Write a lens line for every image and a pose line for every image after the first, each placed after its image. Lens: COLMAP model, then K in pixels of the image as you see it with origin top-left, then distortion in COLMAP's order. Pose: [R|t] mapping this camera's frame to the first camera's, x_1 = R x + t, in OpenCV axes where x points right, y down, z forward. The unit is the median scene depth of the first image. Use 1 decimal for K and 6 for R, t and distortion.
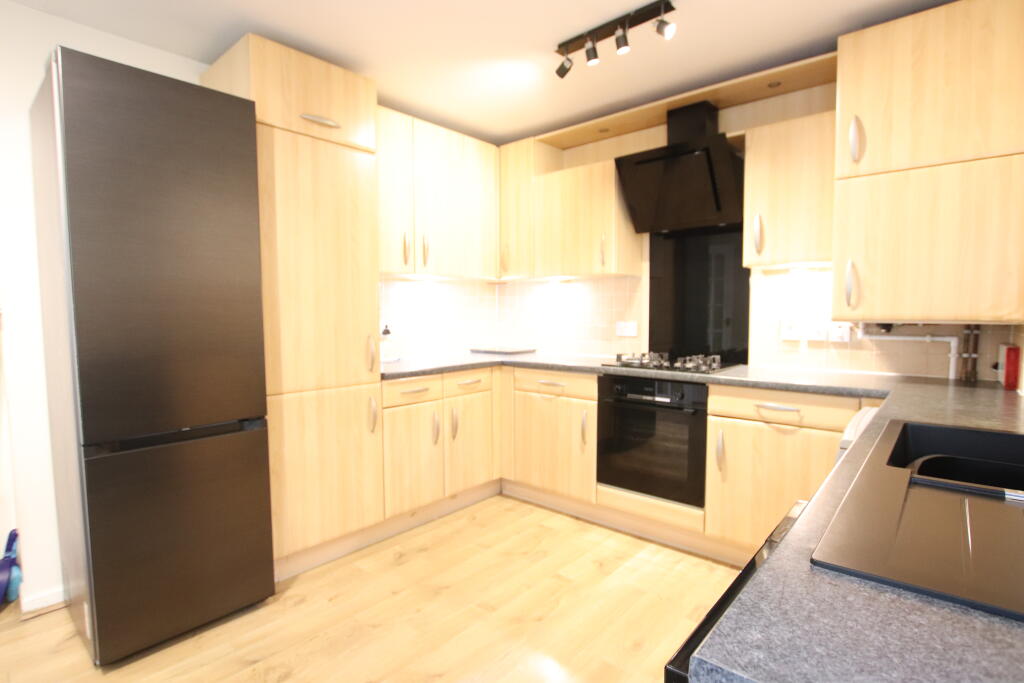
lens RADIAL K [[505.2, 0, 538.2], [0, 505.2, 346.7], [0, 0, 1]] dist [-0.022332, 0.000228]
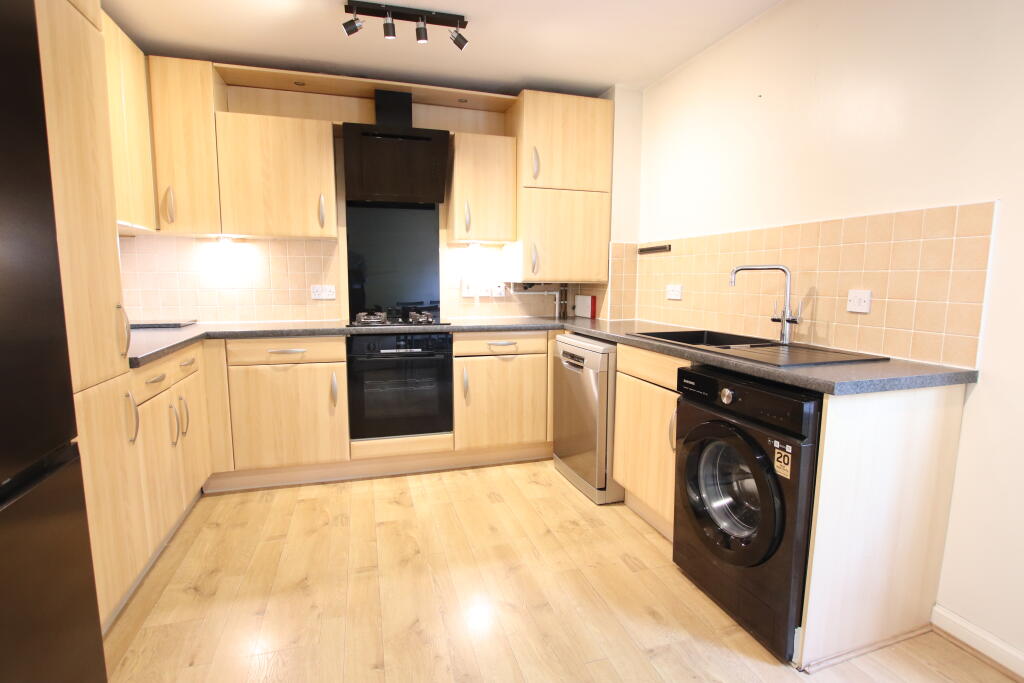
lens RADIAL K [[500.8, 0, 512.0], [0, 500.8, 341.5], [0, 0, 1]] dist [-0.025789, -0.000434]
pose [[0.545048, -0.099058, 0.832532, -0.596473], [0.050574, 0.995072, 0.085288, -0.003048], [-0.836878, -0.004381, 0.547372, 0.177761]]
